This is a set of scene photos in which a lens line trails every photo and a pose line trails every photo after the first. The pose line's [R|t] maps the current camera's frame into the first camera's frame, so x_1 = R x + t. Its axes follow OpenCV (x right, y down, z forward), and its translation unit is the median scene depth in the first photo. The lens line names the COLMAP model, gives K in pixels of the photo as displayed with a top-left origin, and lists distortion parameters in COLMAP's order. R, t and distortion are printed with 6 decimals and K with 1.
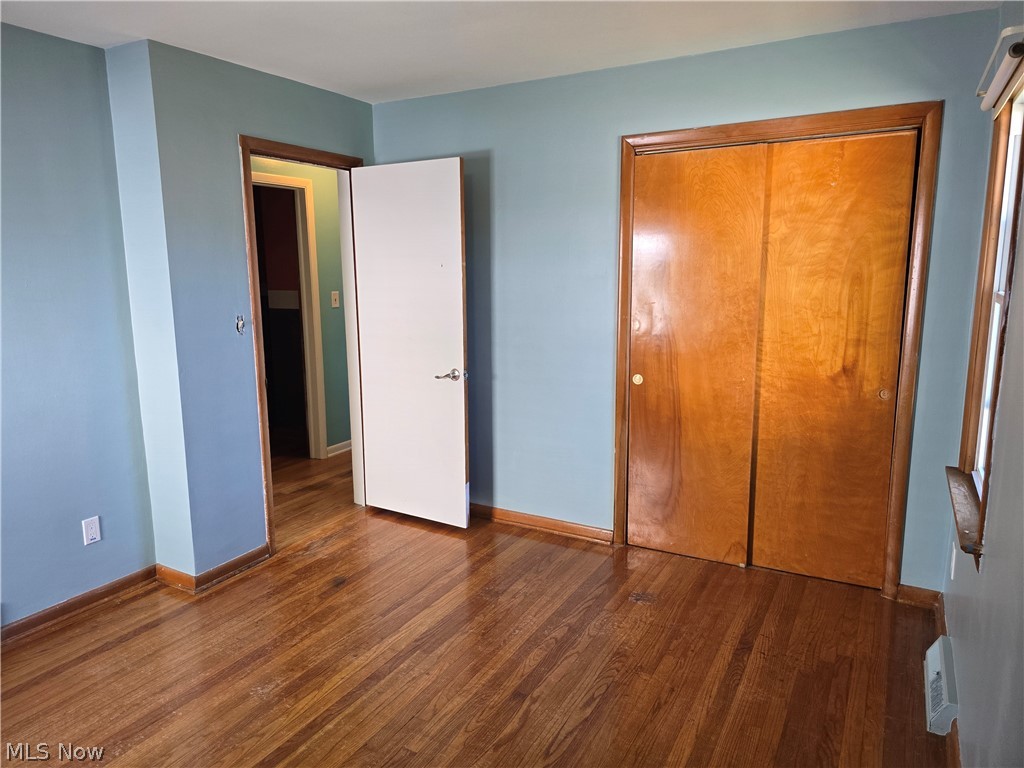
lens RADIAL K [[688.1, 0, 511.1], [0, 688.1, 381.8], [0, 0, 1]] dist [0.045927, -0.042724]
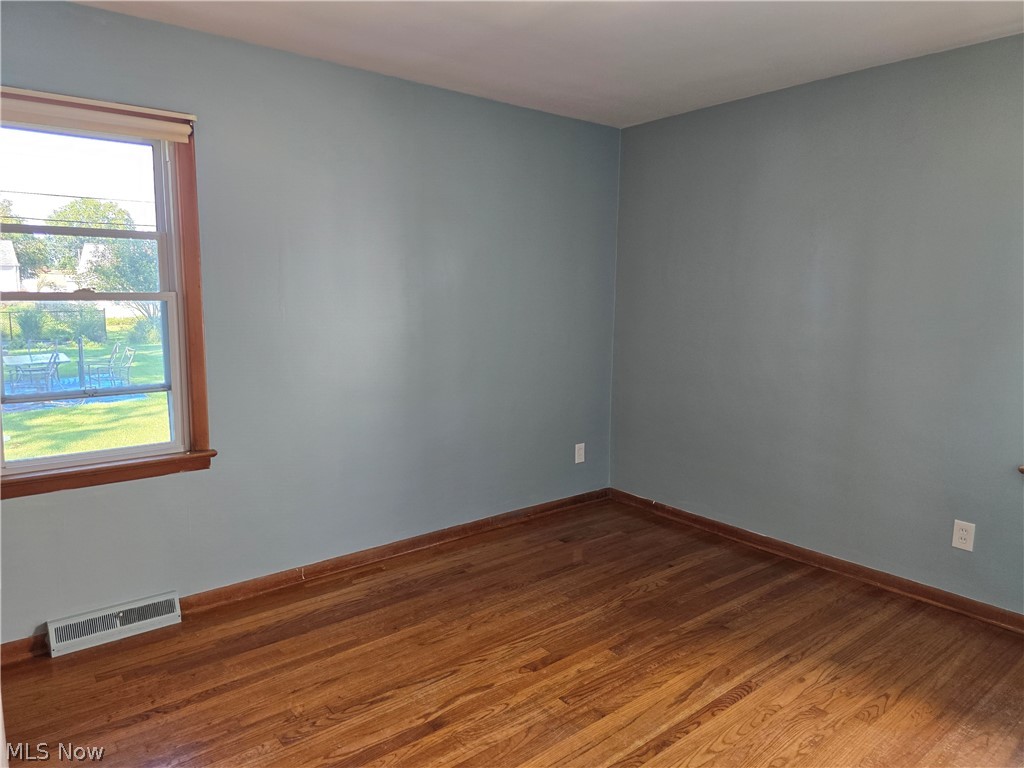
lens RADIAL K [[688.1, 0, 511.2], [0, 688.1, 382.7], [0, 0, 1]] dist [0.045927, -0.042724]
pose [[-0.928328, -0.045728, 0.368938, -0.417214], [0.066685, 0.955827, 0.286265, -0.247819], [-0.365731, 0.290351, -0.884272, 1.720965]]
